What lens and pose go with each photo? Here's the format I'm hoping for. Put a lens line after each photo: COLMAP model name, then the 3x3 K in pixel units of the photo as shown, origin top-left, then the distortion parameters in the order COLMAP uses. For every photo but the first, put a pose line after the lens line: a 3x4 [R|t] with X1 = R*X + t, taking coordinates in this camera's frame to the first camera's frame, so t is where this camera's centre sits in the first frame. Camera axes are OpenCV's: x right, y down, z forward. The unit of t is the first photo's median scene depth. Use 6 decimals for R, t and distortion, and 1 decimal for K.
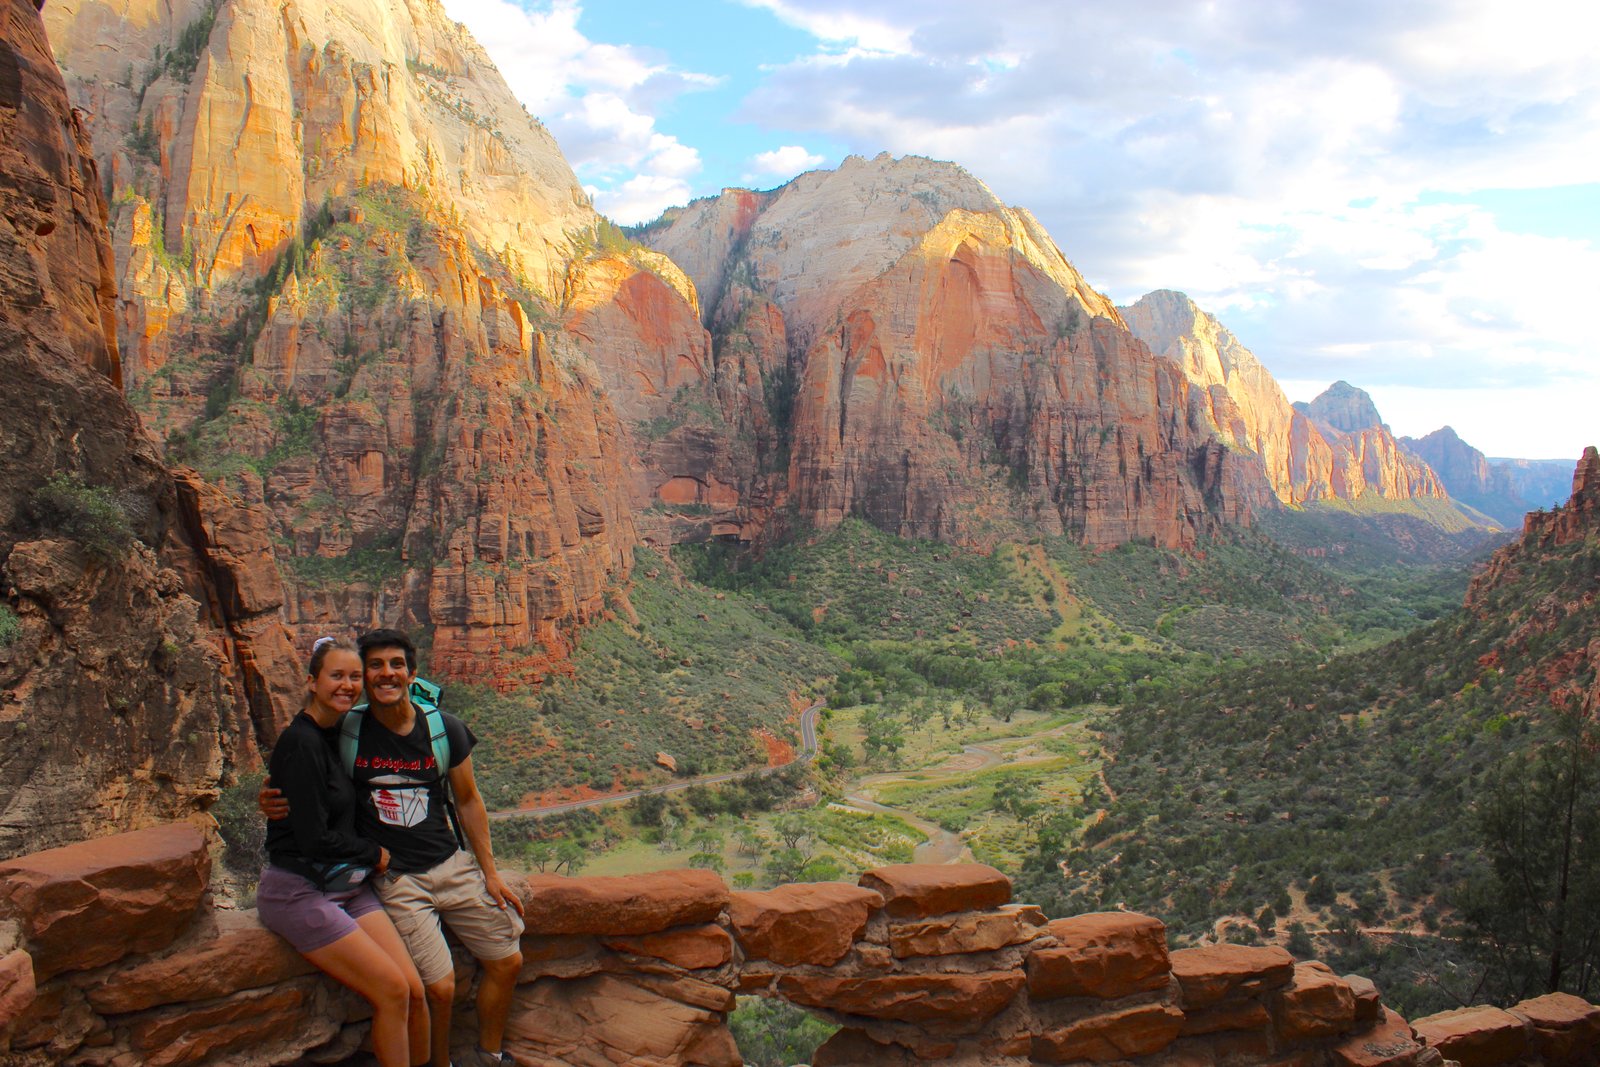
lens RADIAL K [[1424.7, 0, 800.0], [0, 1424.7, 533.5], [0, 0, 1]] dist [-0.179987, 0.242355]
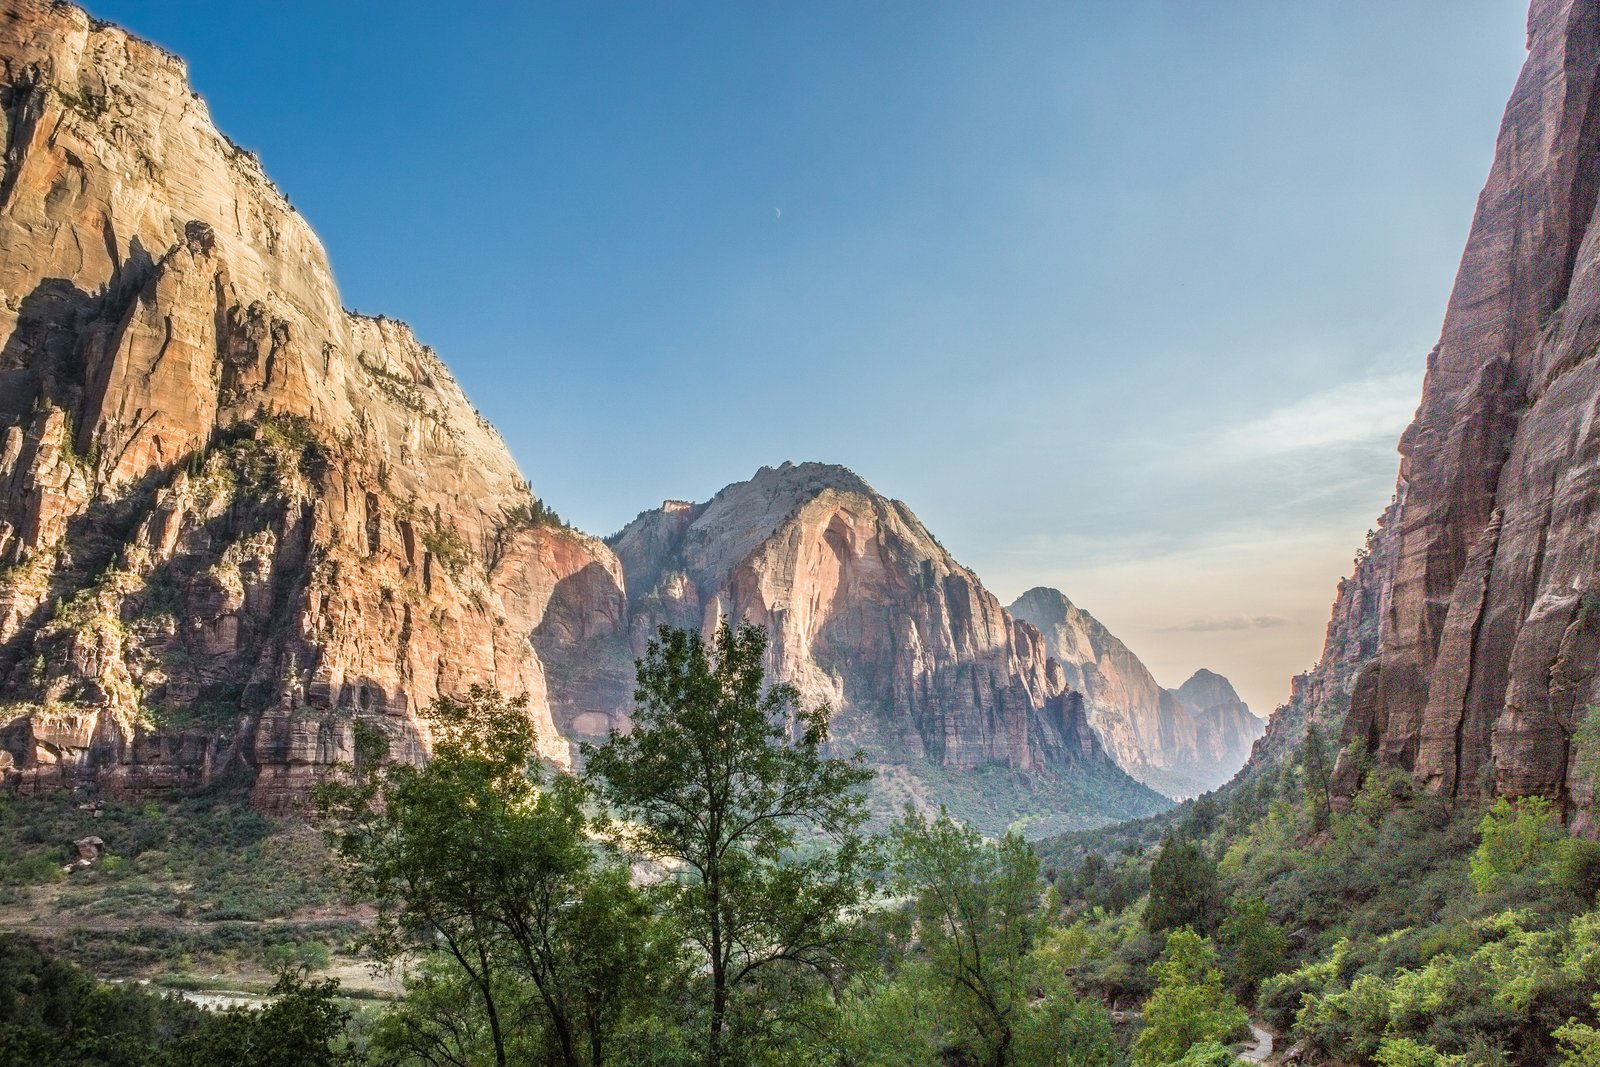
lens RADIAL K [[1154.8, 0, 800.0], [0, 1154.8, 533.5], [0, 0, 1]] dist [-0.101991, 0.091986]
pose [[0.999774, -0.014442, 0.015610, 0.119410], [0.017933, 0.967082, -0.253834, 0.099935], [-0.011430, 0.254057, 0.967122, 0.091502]]
